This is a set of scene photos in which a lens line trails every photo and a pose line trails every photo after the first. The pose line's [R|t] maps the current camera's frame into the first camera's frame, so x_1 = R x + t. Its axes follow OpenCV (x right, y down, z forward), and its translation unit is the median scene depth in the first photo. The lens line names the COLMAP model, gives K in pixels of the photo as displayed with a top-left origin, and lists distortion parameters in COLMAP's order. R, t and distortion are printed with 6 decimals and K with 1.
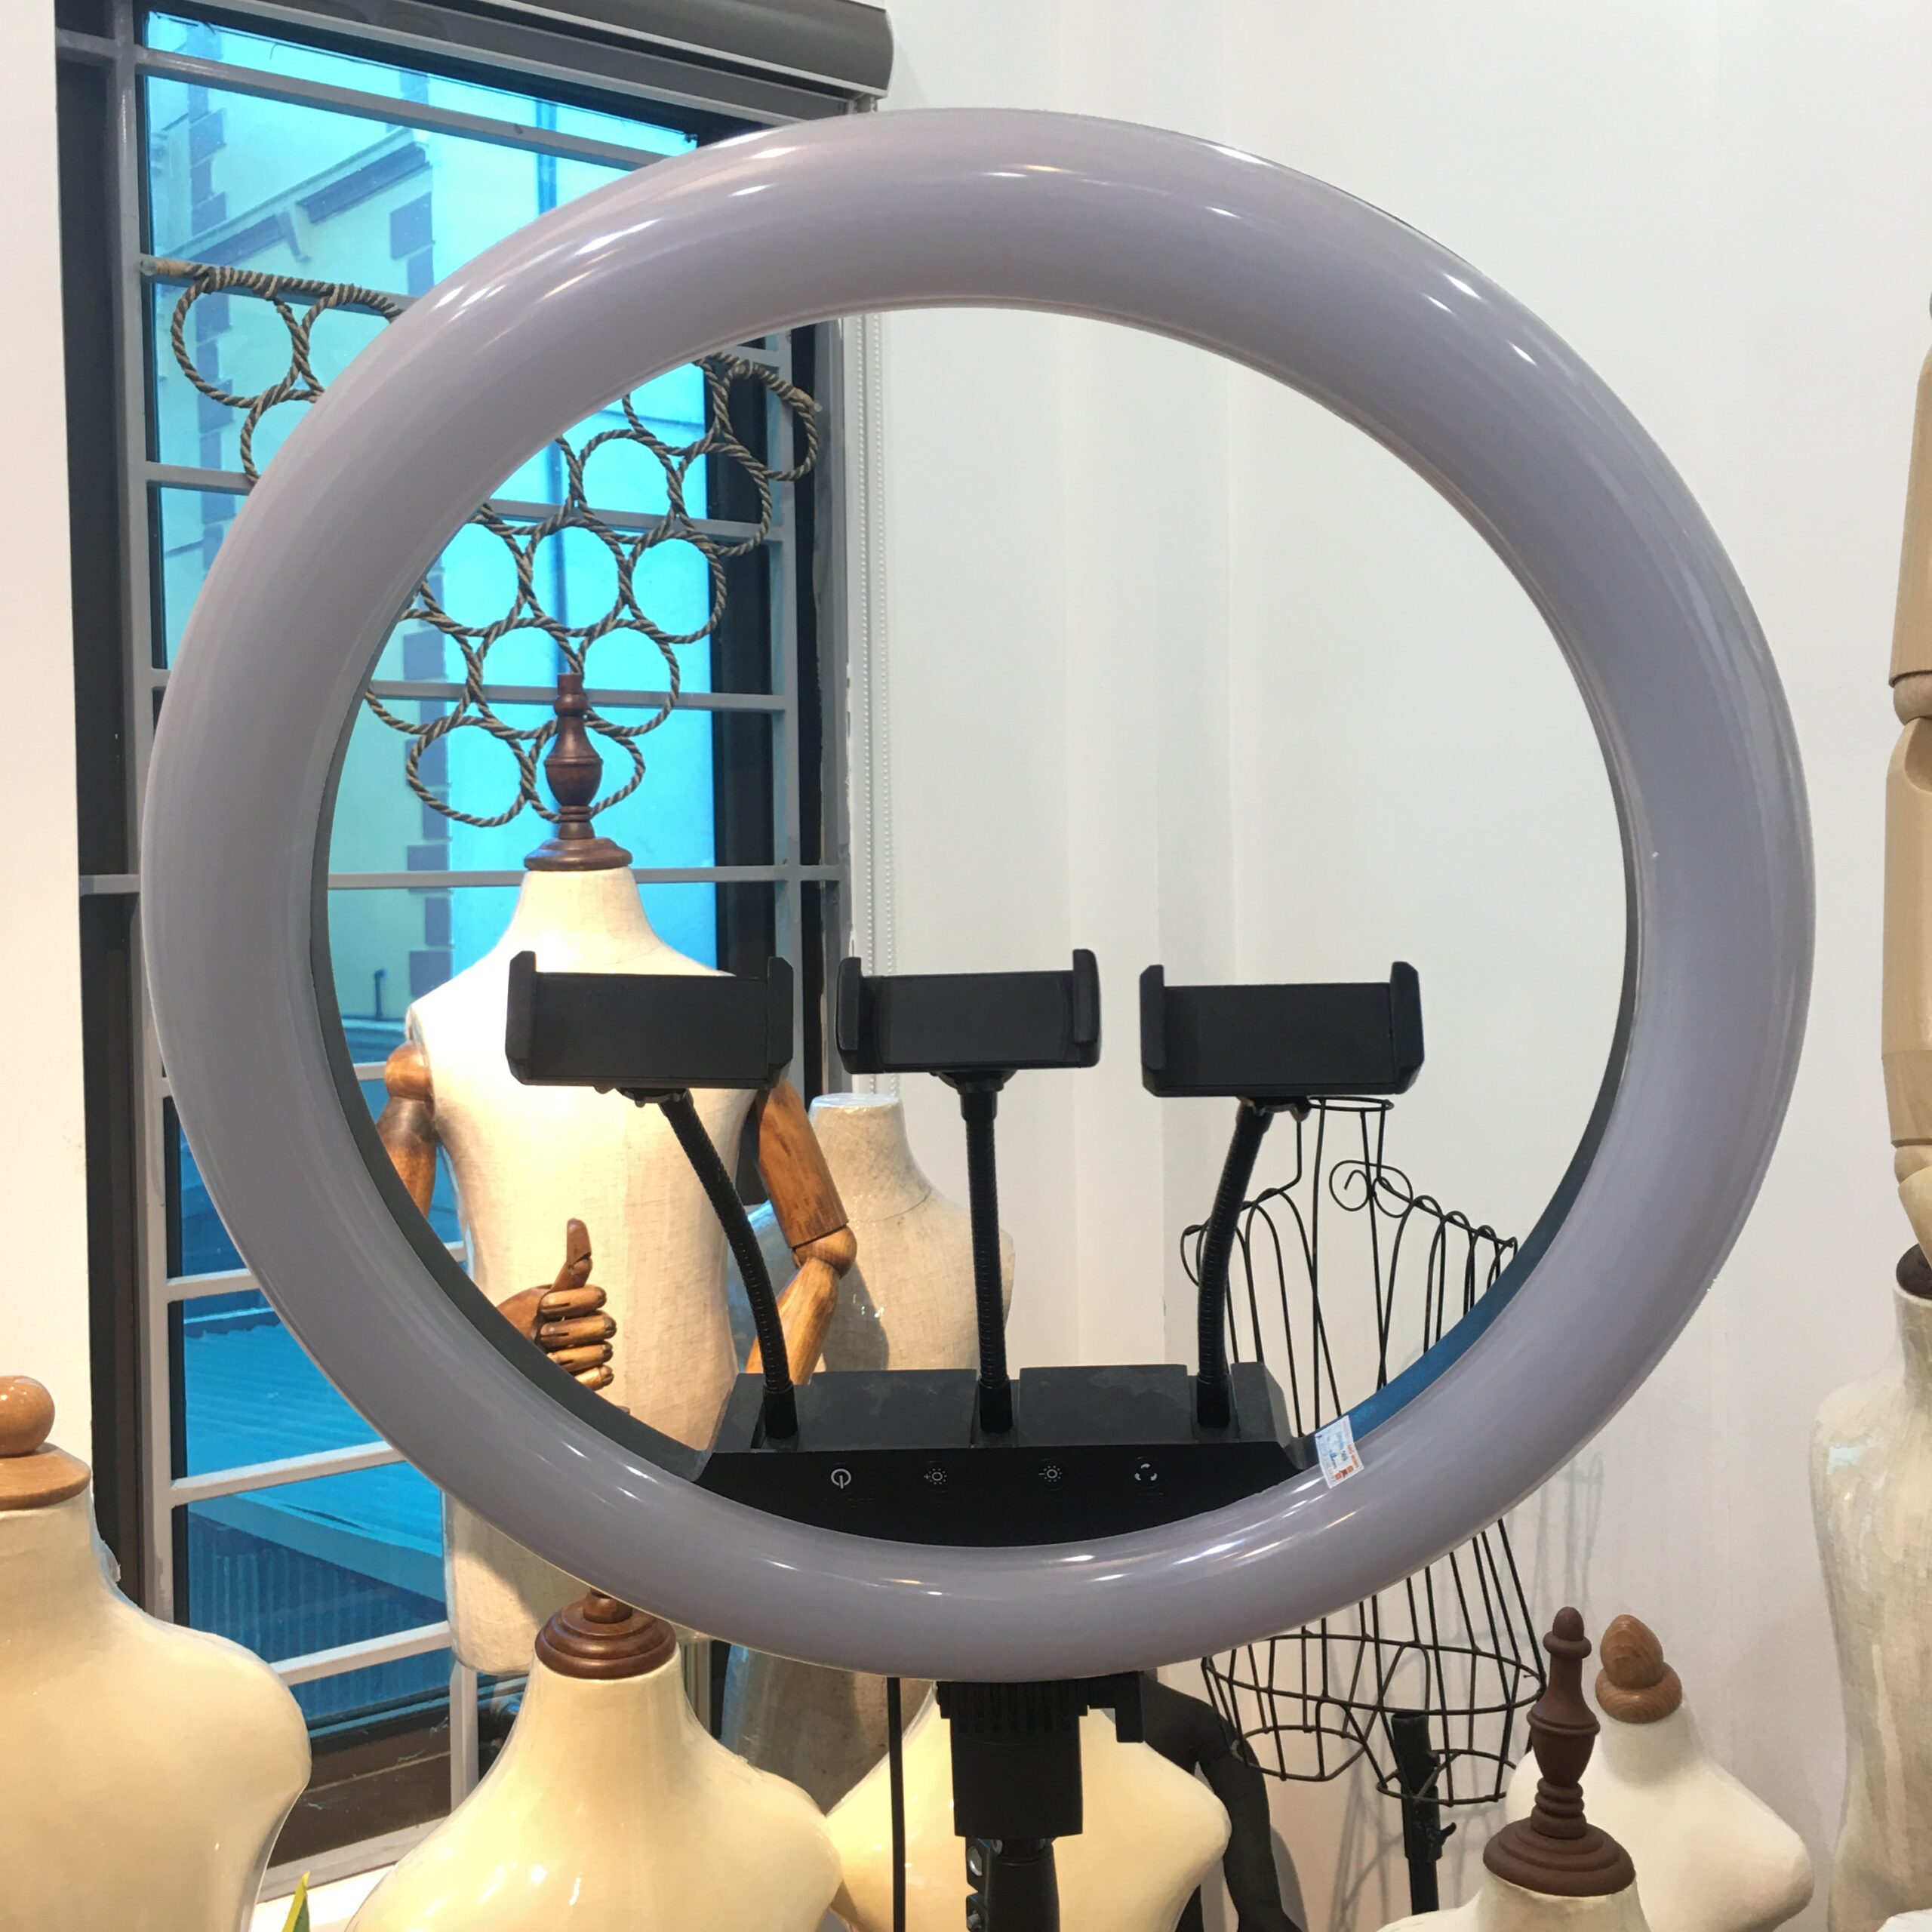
lens RADIAL K [[2232.1, 0, 970.3], [0, 2232.1, 930.7], [0, 0, 1]] dist [0.031702, 0.023840]
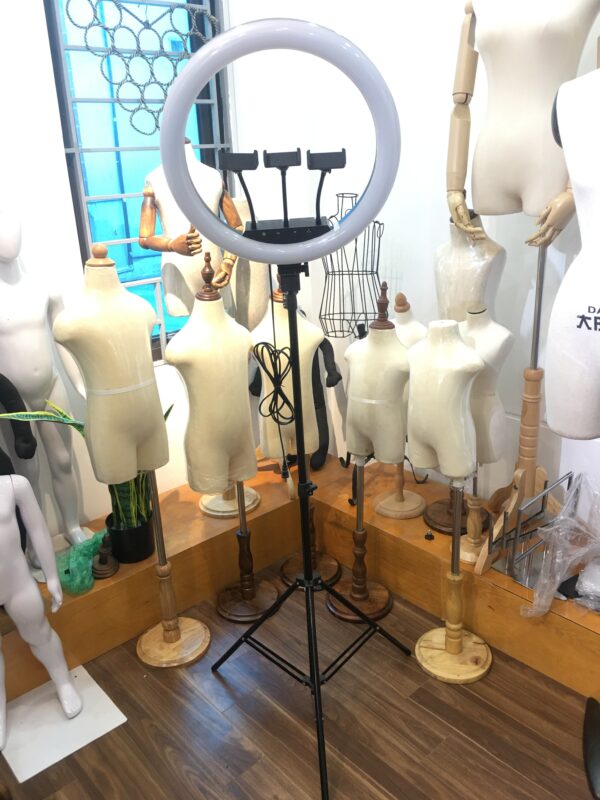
lens RADIAL K [[686.6, 0, 300.0], [0, 686.6, 400.0], [0, 0, 1]] dist [0.076521, -0.126617]
pose [[0.996352, -0.053146, 0.066776, -0.048229], [0.029572, 0.948954, 0.314024, 0.028524], [-0.080056, -0.310903, 0.947064, -0.477899]]
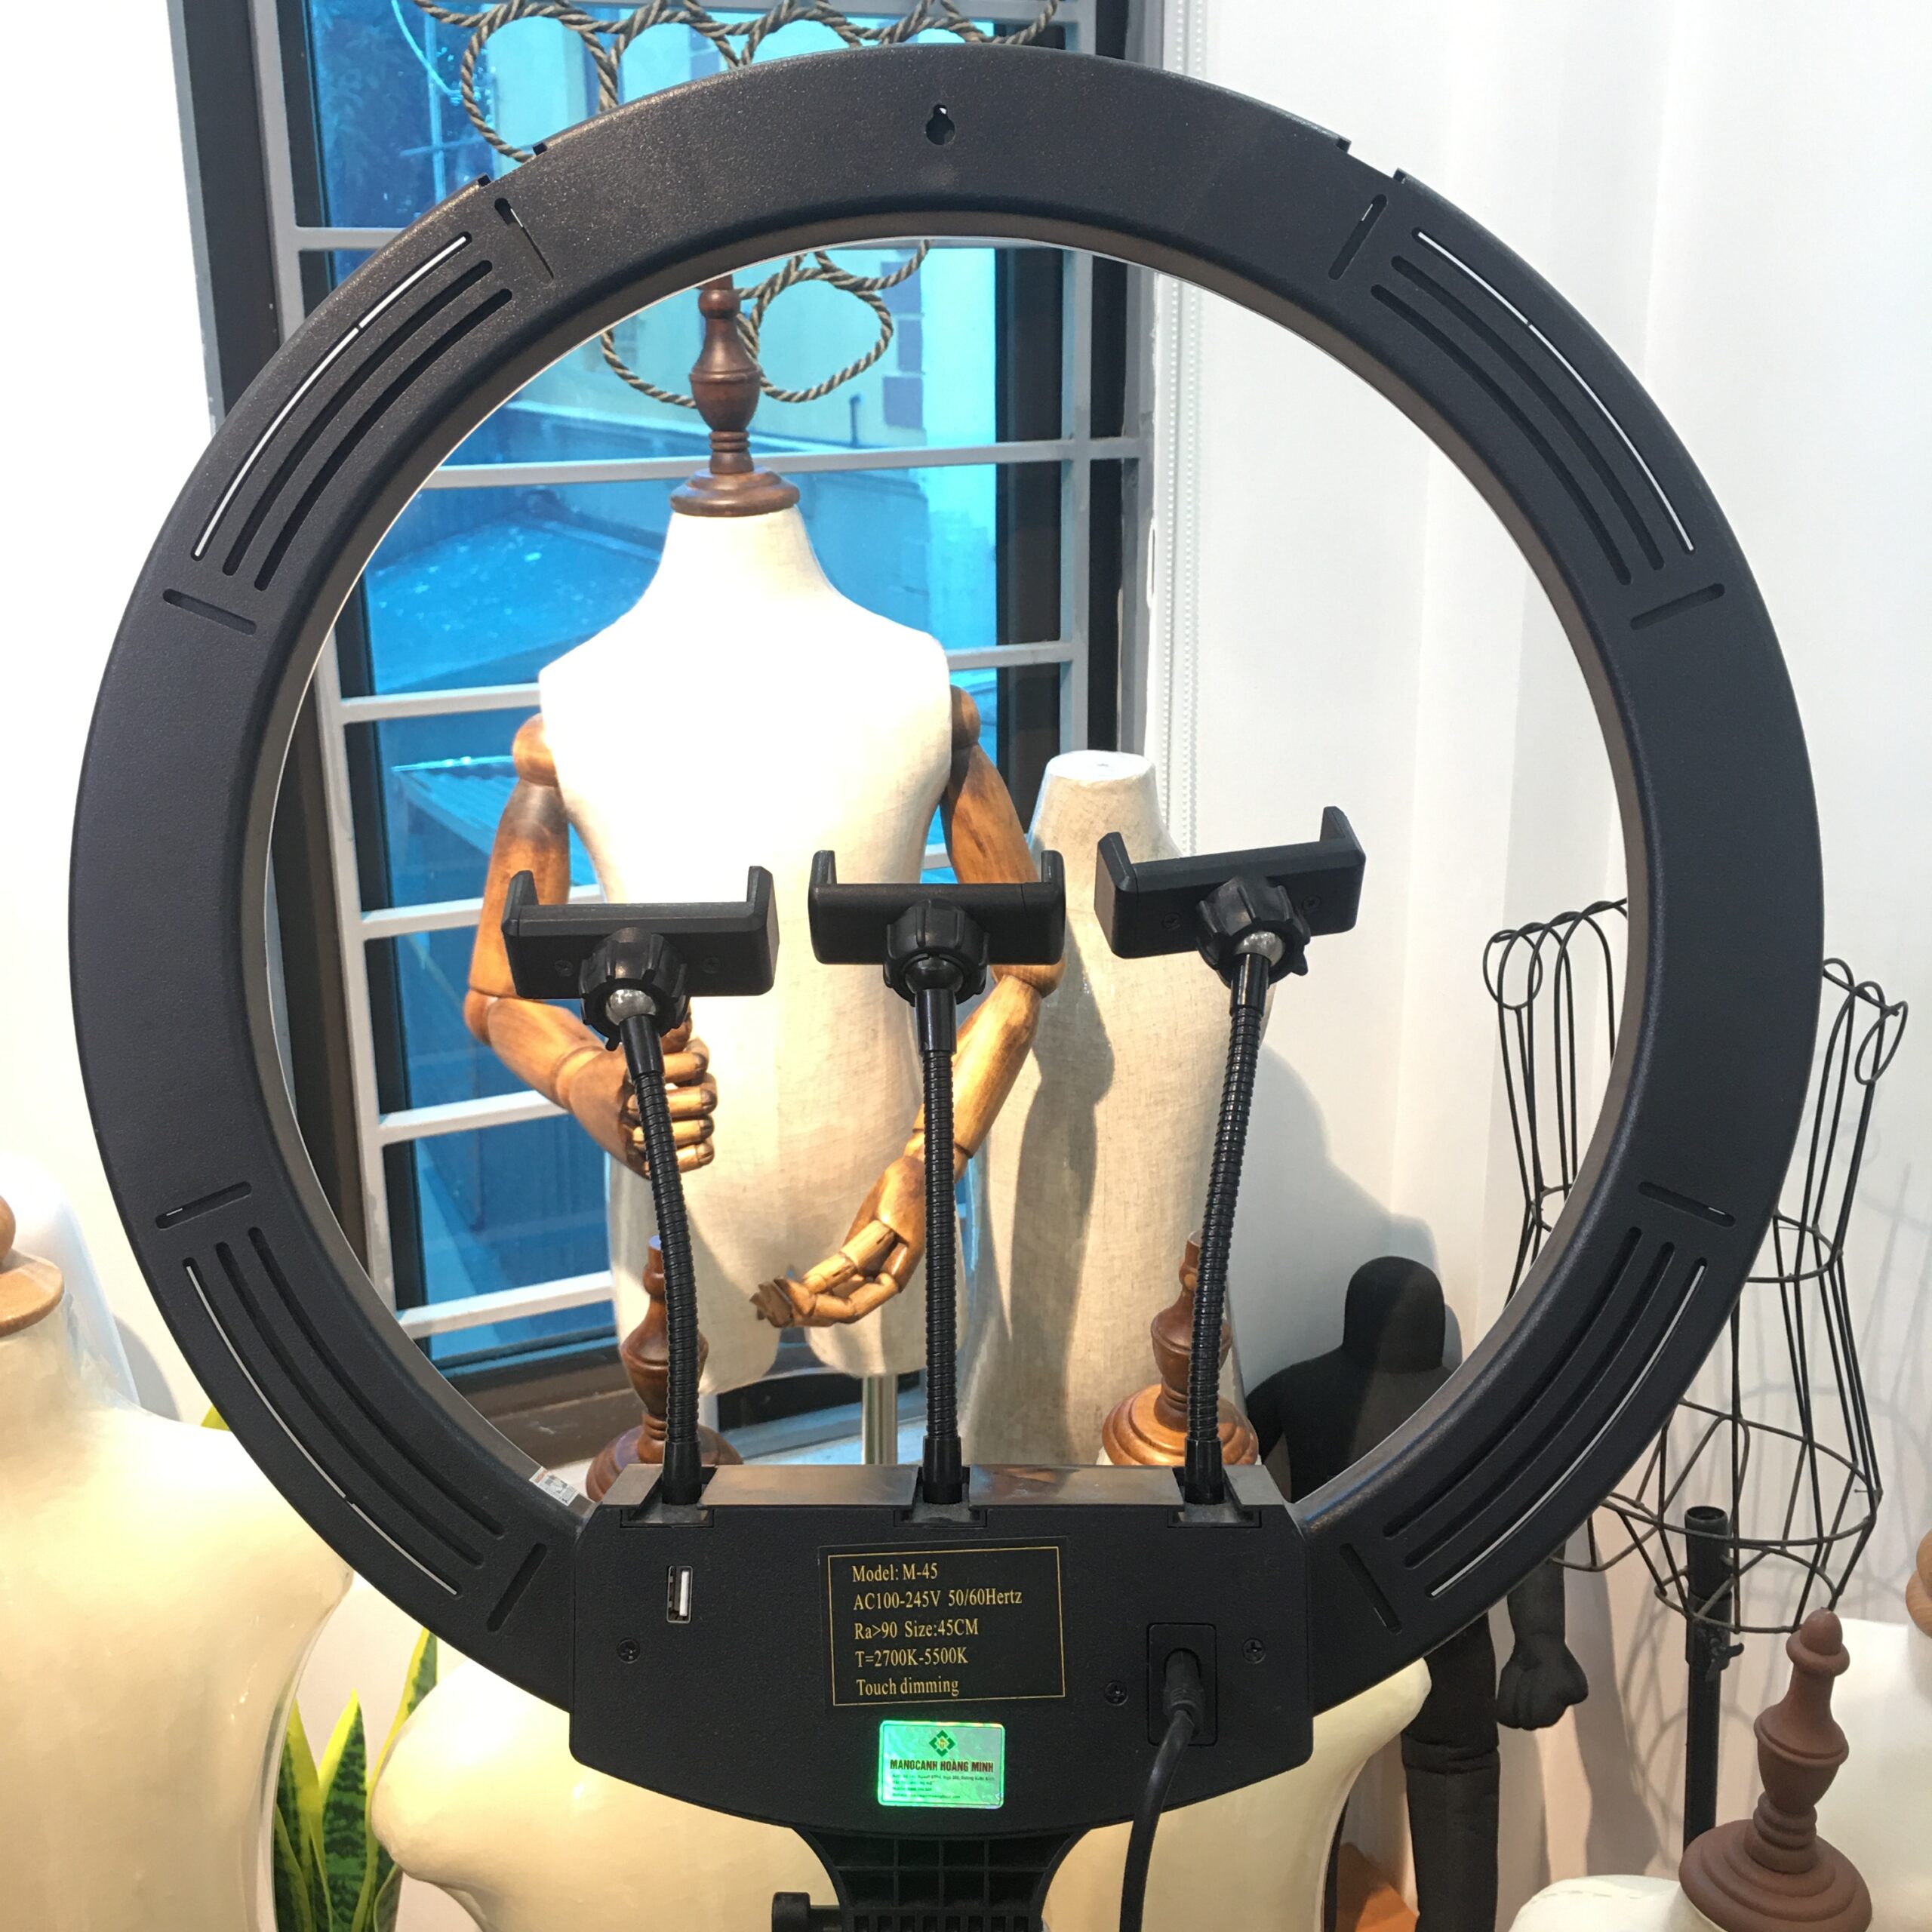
lens RADIAL K [[2227.0, 0, 961.4], [0, 2227.0, 945.8], [0, 0, 1]] dist [0.137546, -0.347410]
pose [[0.973280, 0.072545, -0.217861, 0.090545], [-0.012199, 0.963777, 0.266429, -0.085983], [0.229298, -0.256652, 0.938910, 0.182444]]
